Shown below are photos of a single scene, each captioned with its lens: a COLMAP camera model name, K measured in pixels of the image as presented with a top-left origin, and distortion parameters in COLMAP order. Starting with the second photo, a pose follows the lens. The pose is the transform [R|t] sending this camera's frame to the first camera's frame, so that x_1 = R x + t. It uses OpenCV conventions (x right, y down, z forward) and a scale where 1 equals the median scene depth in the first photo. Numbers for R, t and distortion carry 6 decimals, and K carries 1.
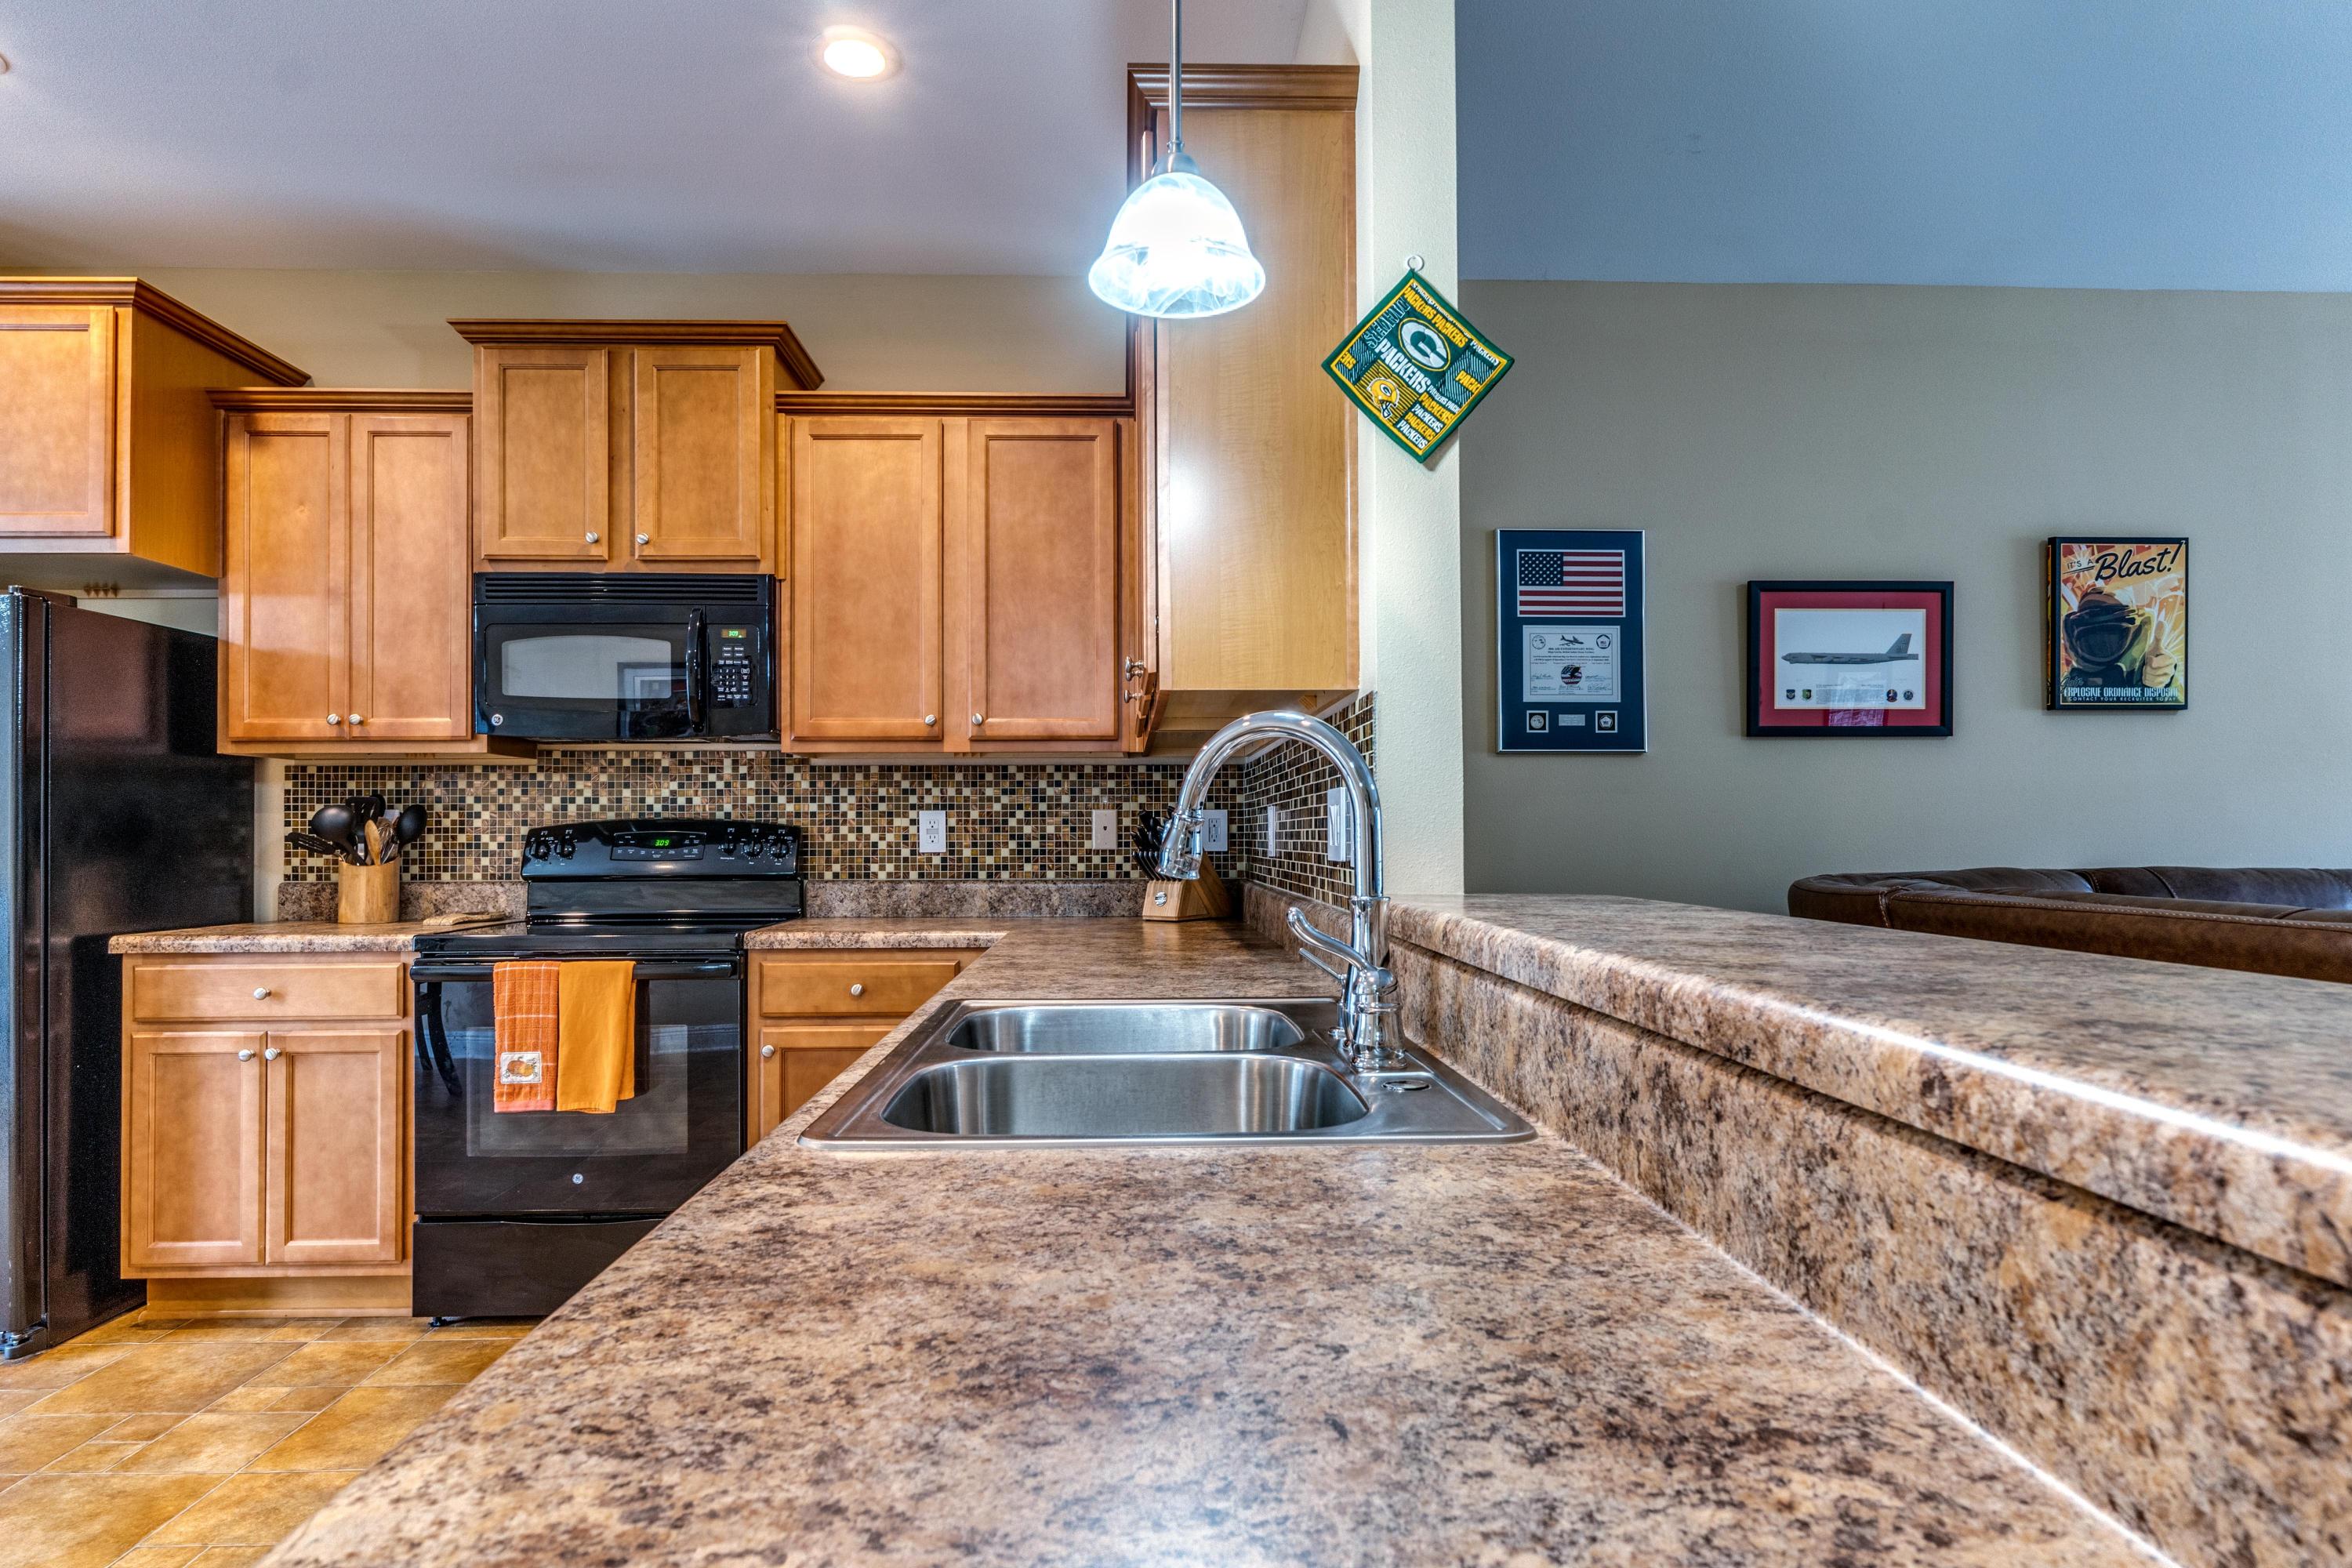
lens RADIAL K [[1271.5, 0, 1170.1], [0, 1271.5, 814.9], [0, 0, 1]] dist [-0.004330, -0.001525]
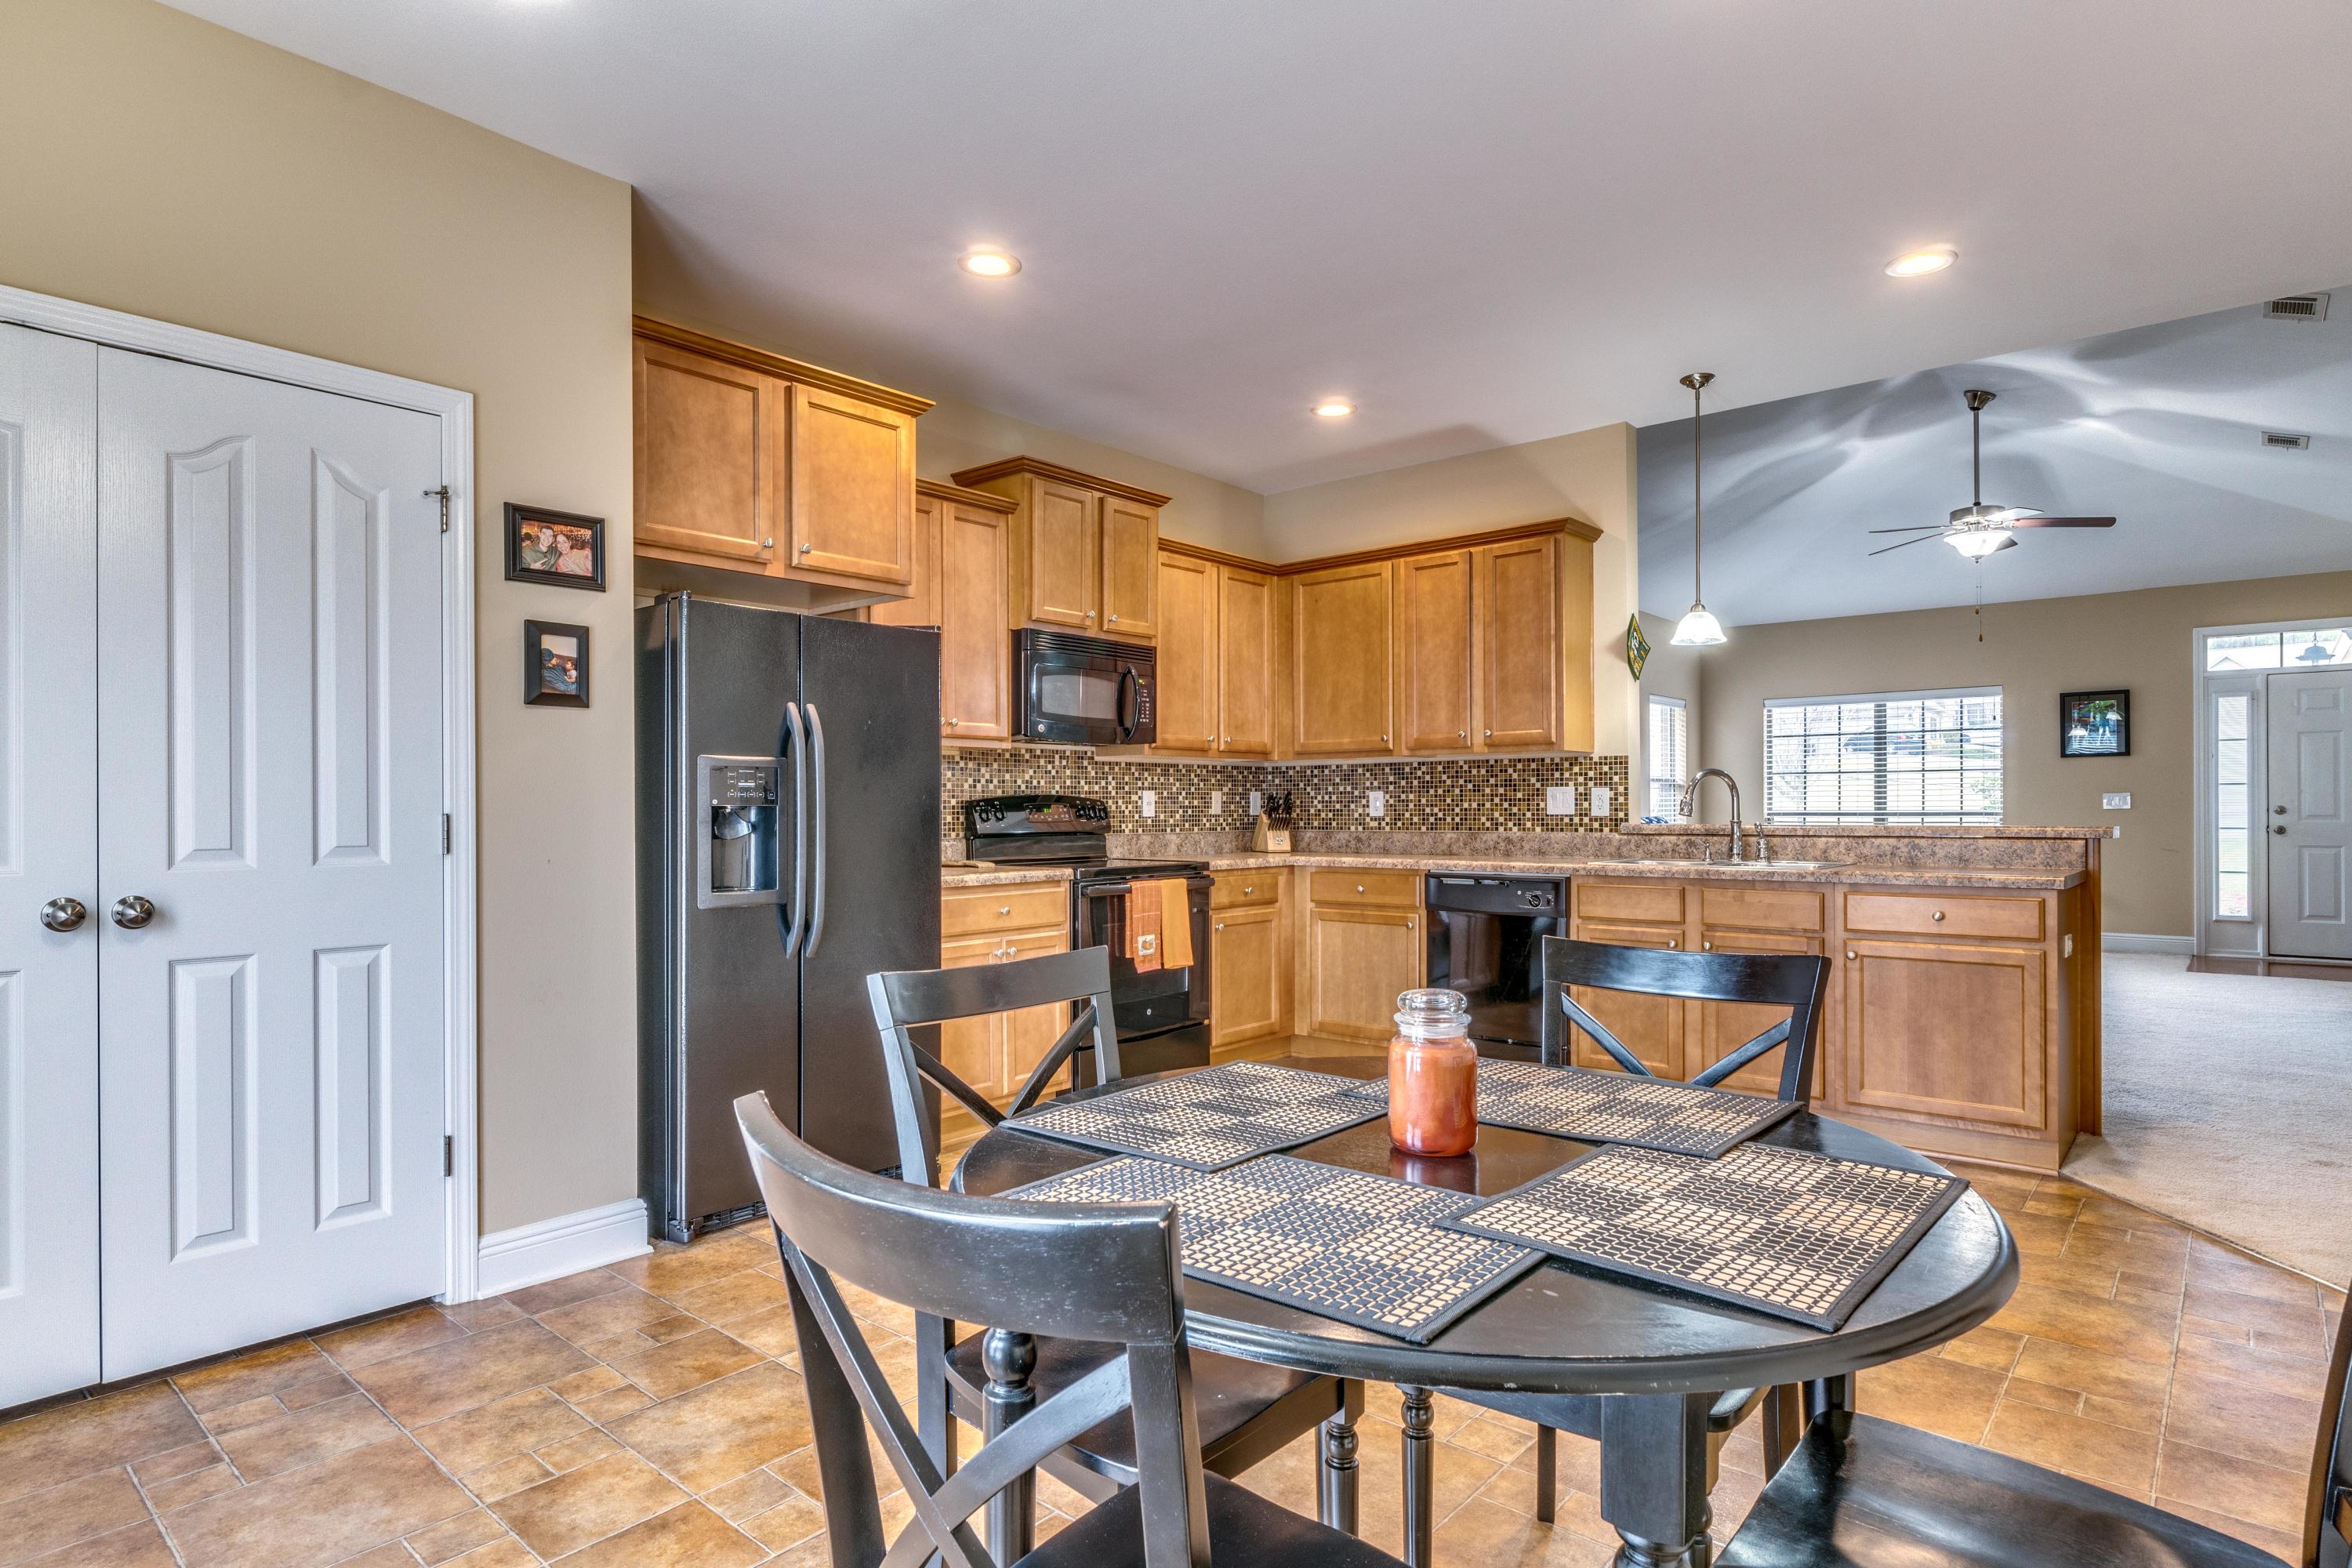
lens RADIAL K [[1271.5, 0, 1129.9], [0, 1271.5, 809.4], [0, 0, 1]] dist [-0.004330, -0.001525]
pose [[0.688793, -0.000033, 0.724958, -1.516315], [-0.008479, 0.999931, 0.008102, 0.008107], [-0.724908, -0.011728, 0.688745, -0.109827]]
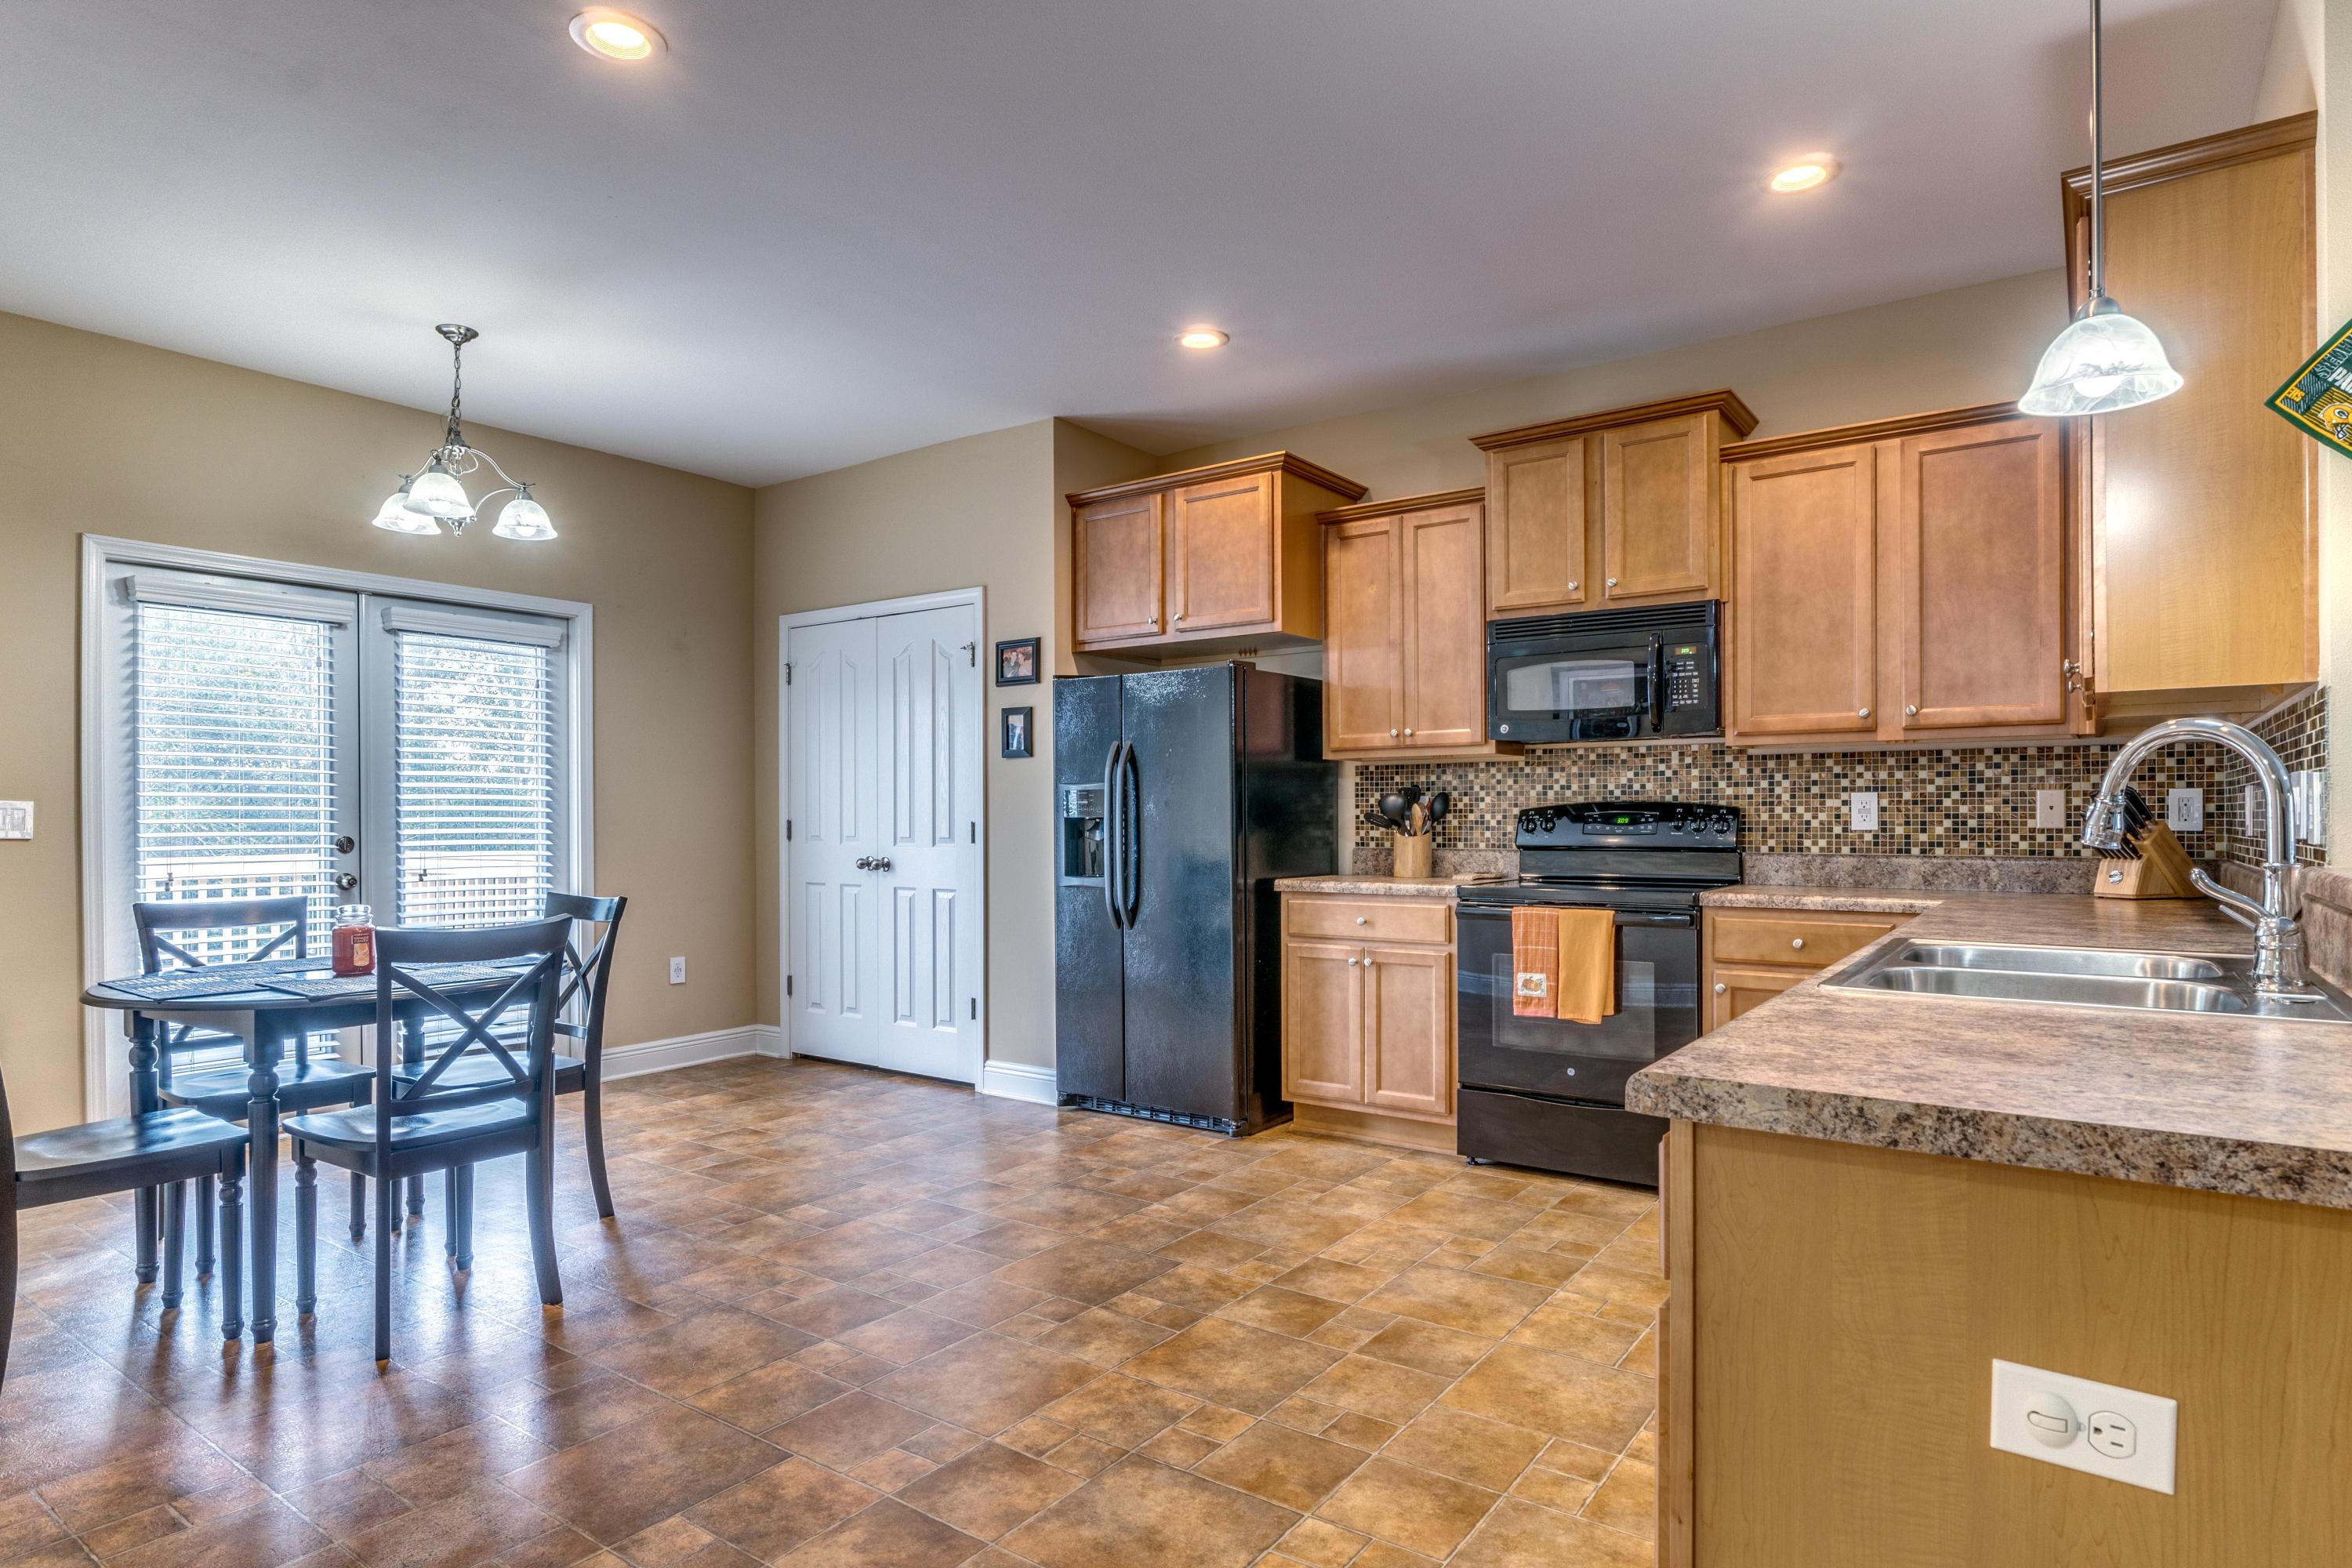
lens RADIAL K [[1271.5, 0, 1175.4], [0, 1271.5, 821.6], [0, 0, 1]] dist [-0.004330, -0.001525]
pose [[0.786240, 0.003368, -0.617912, 0.028568], [0.010244, 0.999777, 0.018484, -0.005023], [0.617836, -0.020862, 0.786030, -0.271651]]
